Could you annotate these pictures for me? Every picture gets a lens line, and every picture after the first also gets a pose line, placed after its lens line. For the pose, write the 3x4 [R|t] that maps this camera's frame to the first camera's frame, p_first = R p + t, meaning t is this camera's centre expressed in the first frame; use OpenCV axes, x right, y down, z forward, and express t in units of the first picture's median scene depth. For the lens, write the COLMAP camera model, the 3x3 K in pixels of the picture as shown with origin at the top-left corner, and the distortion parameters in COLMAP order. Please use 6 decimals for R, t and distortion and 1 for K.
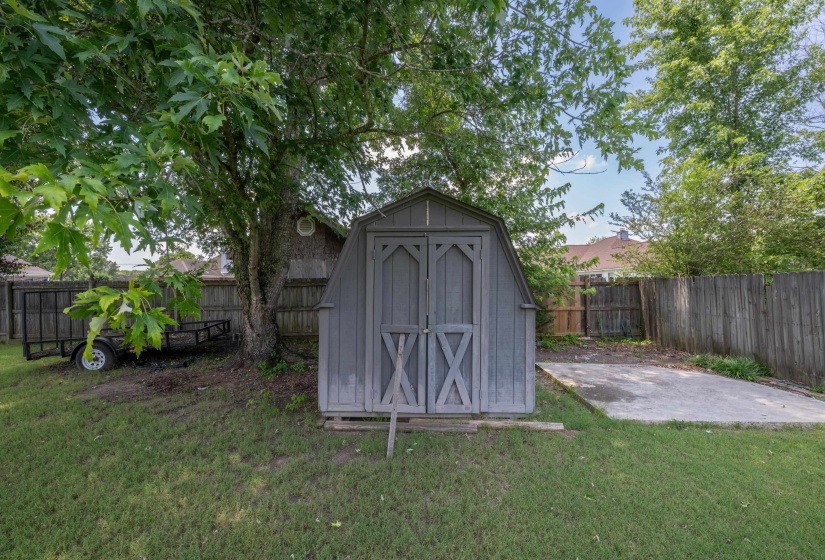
lens RADIAL K [[341.2, 0, 412.5], [0, 341.2, 280.0], [0, 0, 1]] dist [0.000321, -0.000008]
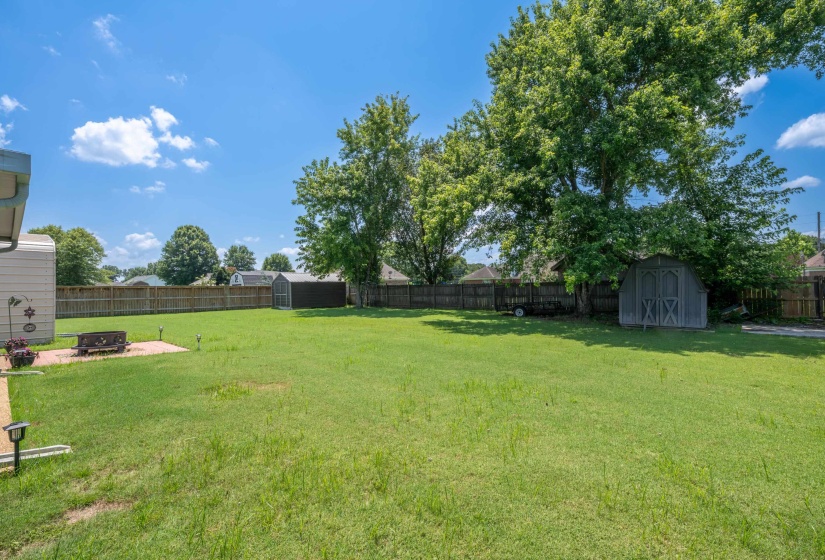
lens RADIAL K [[357.7, 0, 412.5], [0, 357.7, 280.0], [0, 0, 1]] dist [0.001353, 0.000102]
pose [[0.771150, -0.012664, -0.636527, 0.380893], [0.013894, 0.999899, -0.003061, -0.043598], [0.636501, -0.006483, 0.771248, -2.880071]]
